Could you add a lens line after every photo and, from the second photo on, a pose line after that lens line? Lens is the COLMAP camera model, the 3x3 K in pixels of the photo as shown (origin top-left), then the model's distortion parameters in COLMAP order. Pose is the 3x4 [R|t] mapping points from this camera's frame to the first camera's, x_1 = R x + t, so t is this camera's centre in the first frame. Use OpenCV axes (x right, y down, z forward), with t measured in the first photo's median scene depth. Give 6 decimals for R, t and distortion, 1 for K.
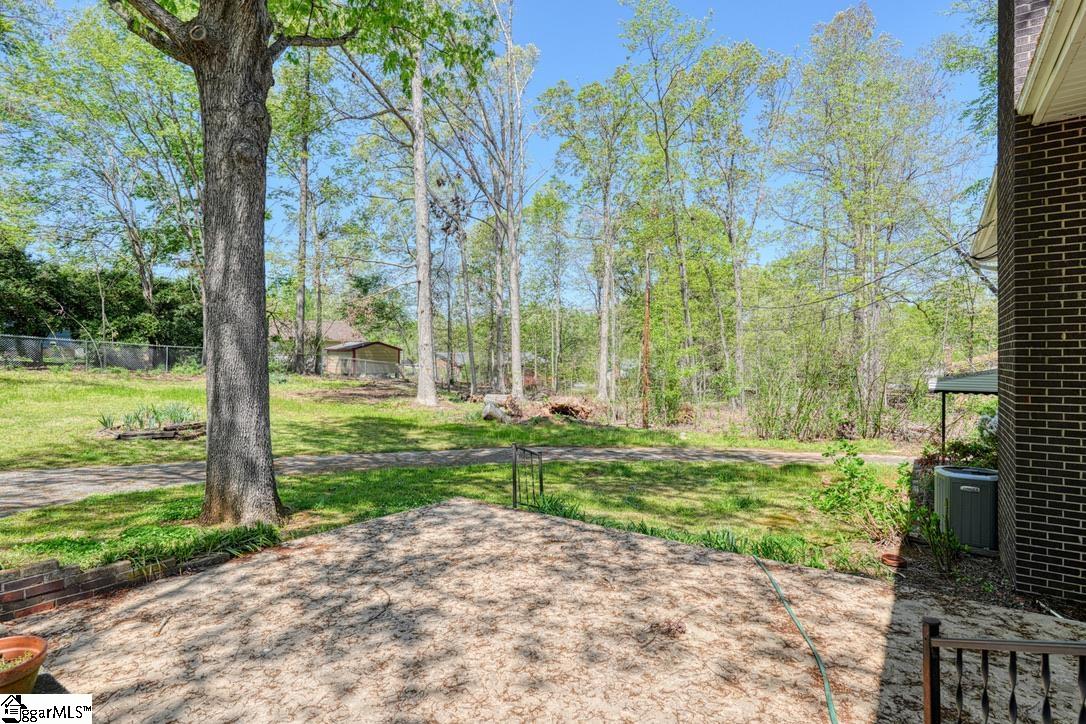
lens RADIAL K [[581.3, 0, 542.7], [0, 581.3, 362.1], [0, 0, 1]] dist [-0.003425, -0.000521]
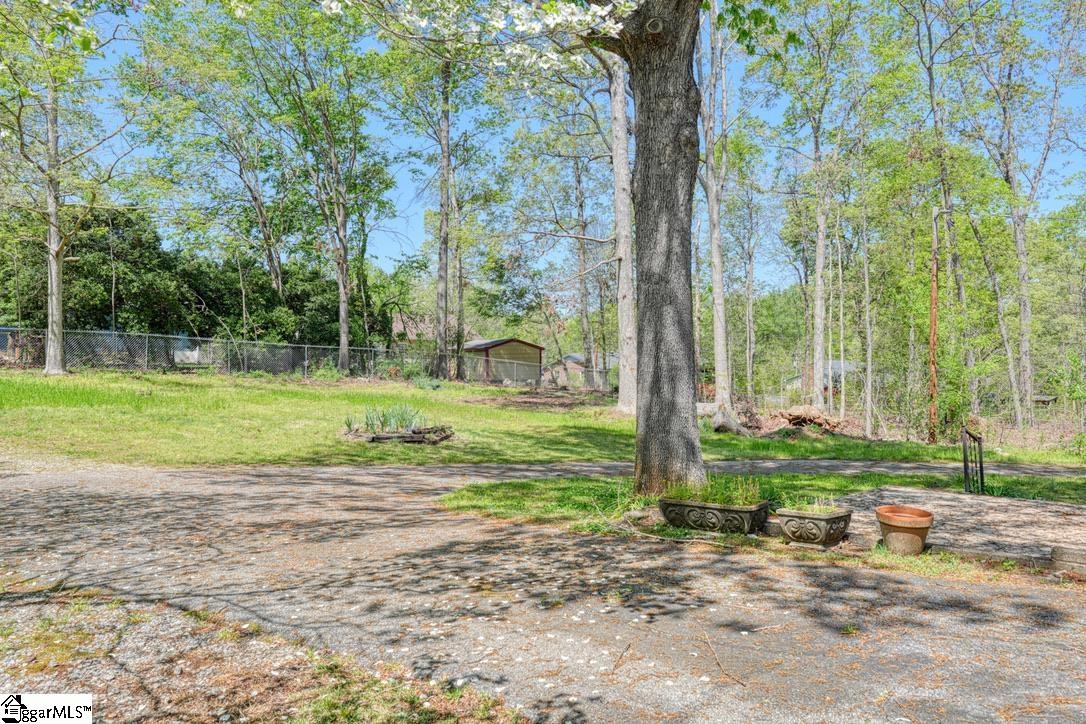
lens RADIAL K [[805.2, 0, 542.8], [0, 805.2, 361.3], [0, 0, 1]] dist [-0.007405, -0.001731]
pose [[0.984362, -0.010410, -0.175851, -0.096101], [0.008963, 0.999919, -0.009021, 0.008028], [0.175930, 0.007303, 0.984376, -0.079513]]
